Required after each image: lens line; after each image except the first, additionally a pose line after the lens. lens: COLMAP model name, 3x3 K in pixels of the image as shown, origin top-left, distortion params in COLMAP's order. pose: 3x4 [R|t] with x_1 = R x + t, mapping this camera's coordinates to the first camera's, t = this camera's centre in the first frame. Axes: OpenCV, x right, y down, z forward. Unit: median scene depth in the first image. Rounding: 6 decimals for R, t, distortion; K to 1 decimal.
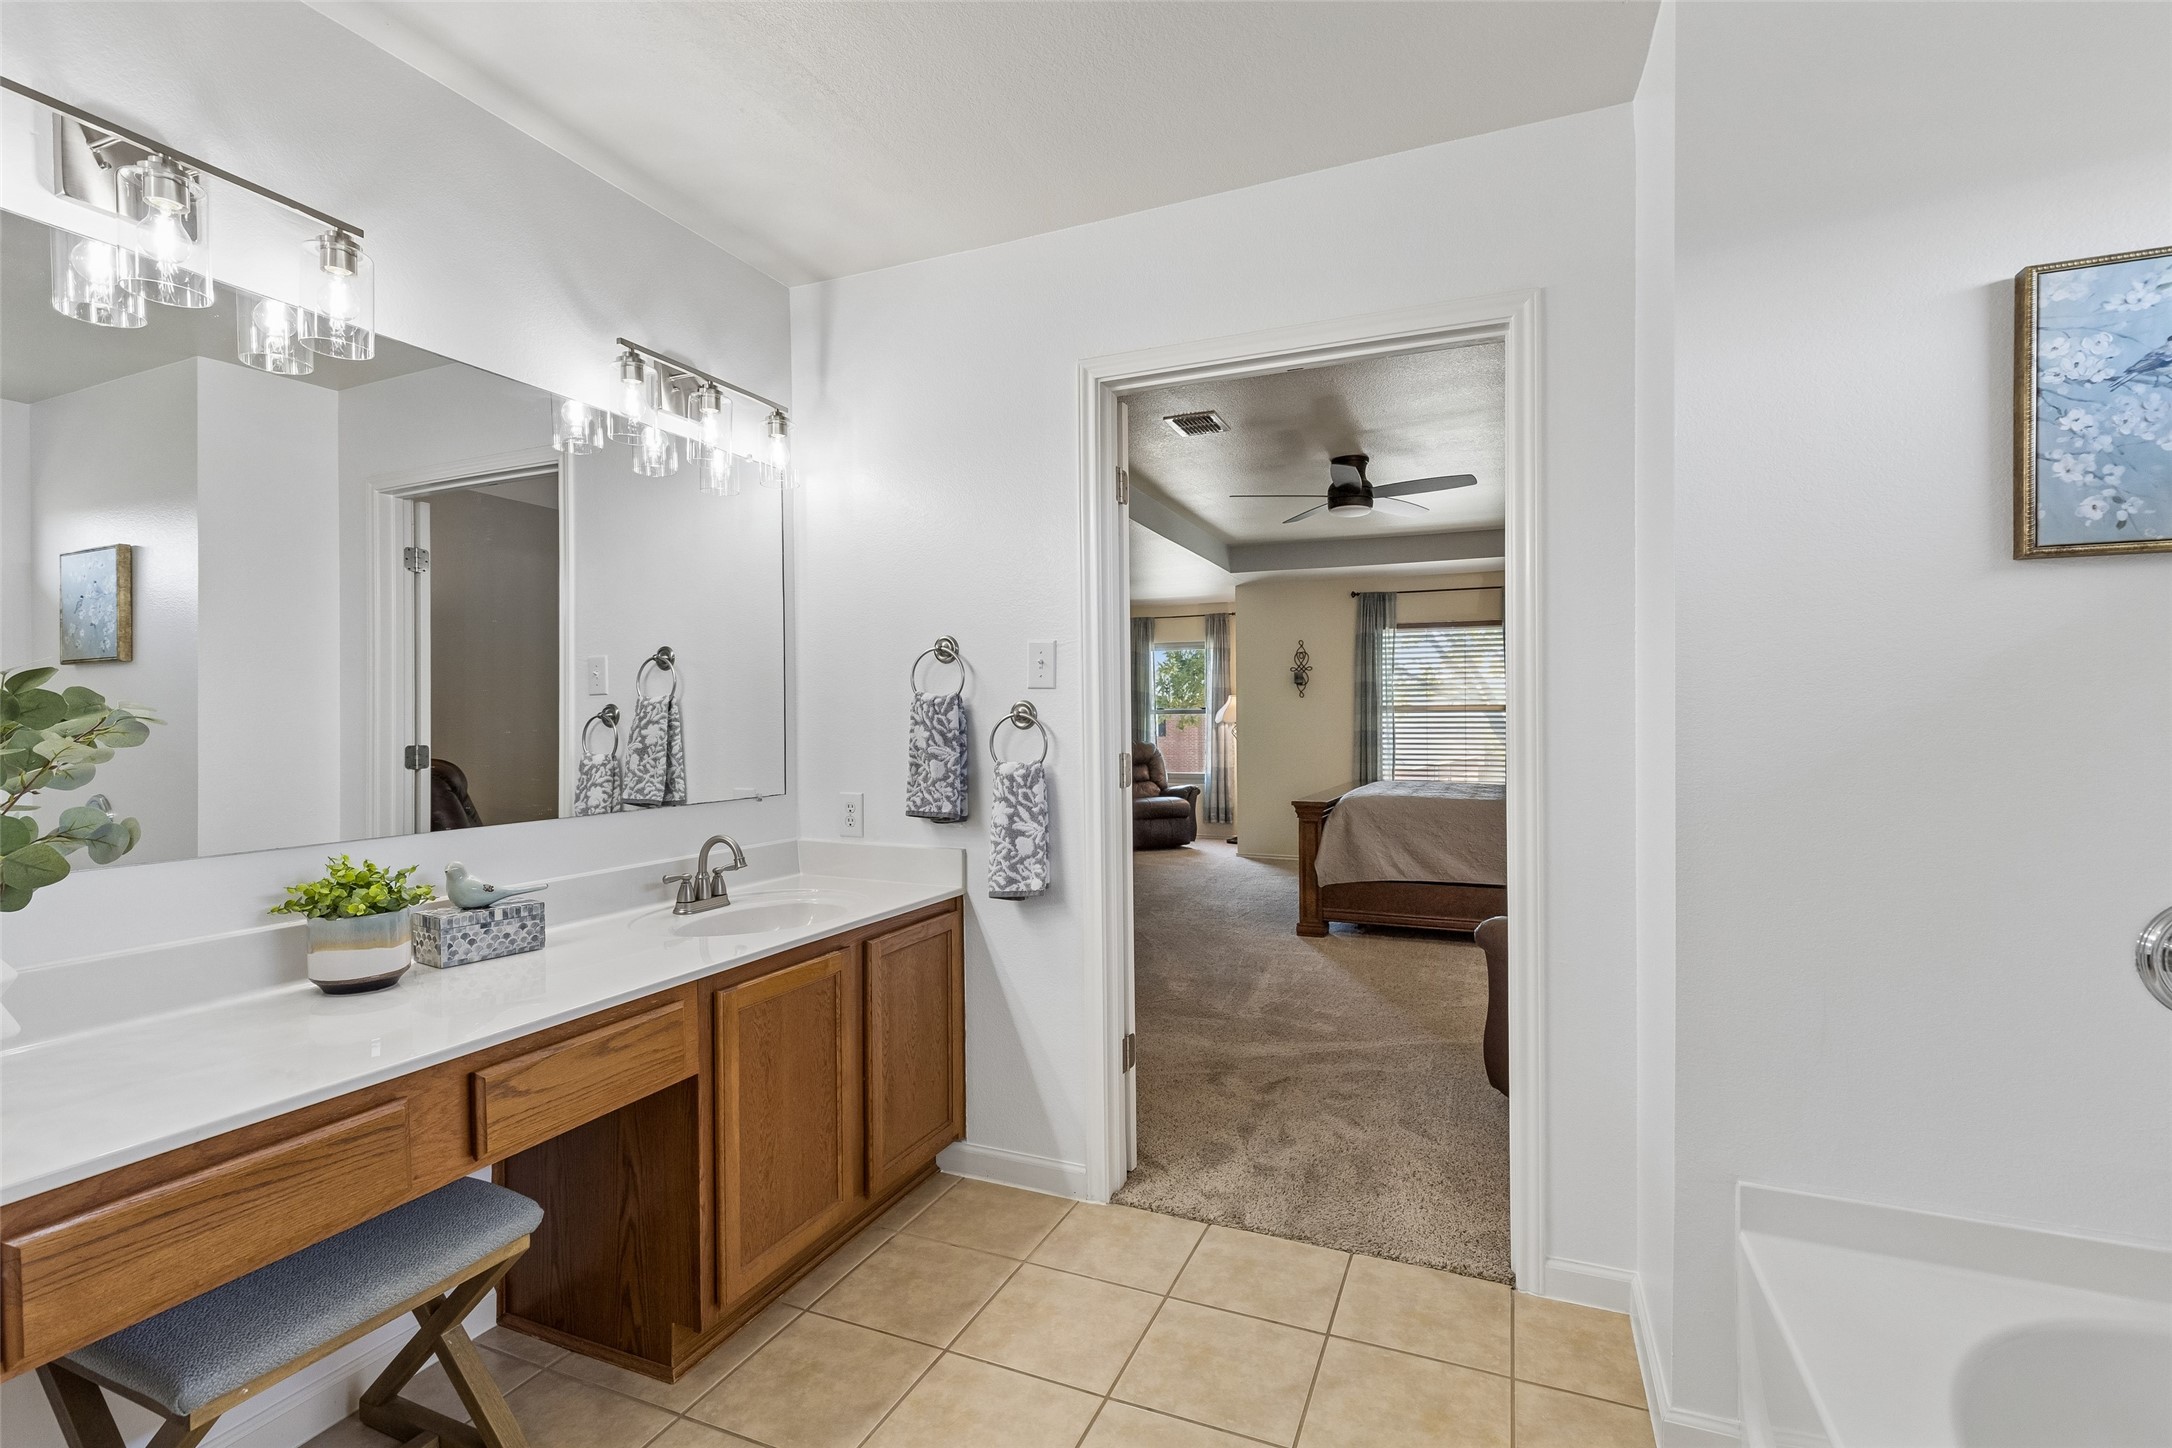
lens RADIAL K [[986.6, 0, 1088.2], [0, 986.6, 727.0], [0, 0, 1]] dist [0.007691, -0.001294]
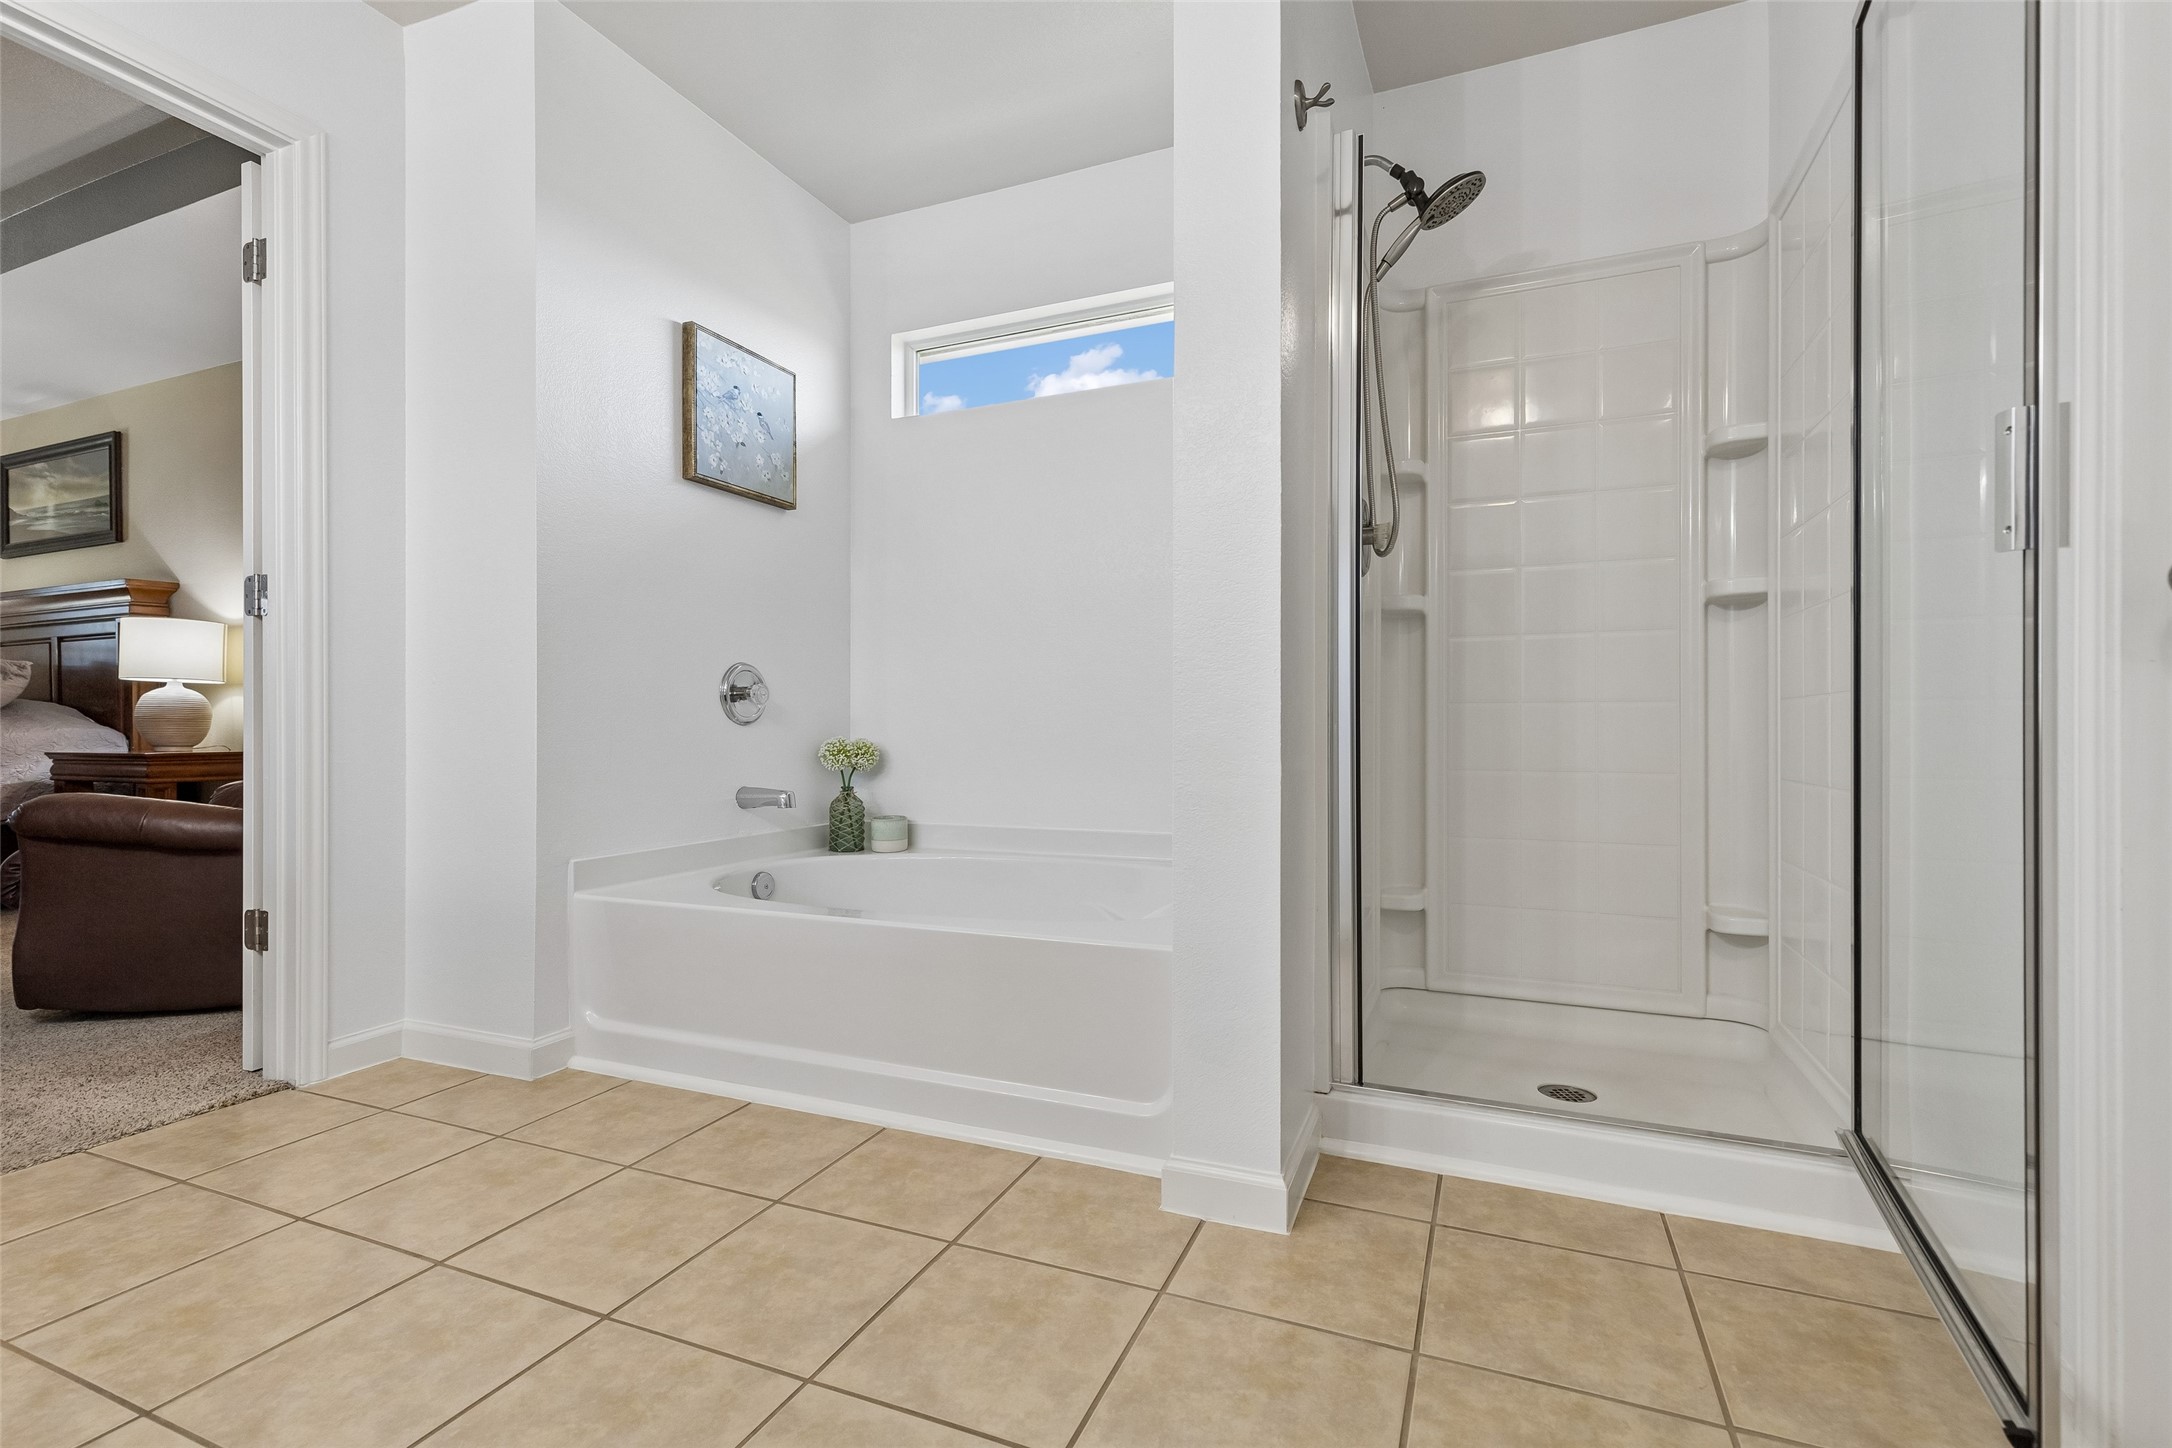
lens RADIAL K [[986.6, 0, 1094.6], [0, 986.6, 726.6], [0, 0, 1]] dist [0.007691, -0.001294]
pose [[0.004109, -0.001958, 0.999990, -0.152710], [0.006605, 0.999976, 0.001931, 0.050113], [-0.999970, 0.006597, 0.004122, 0.041821]]
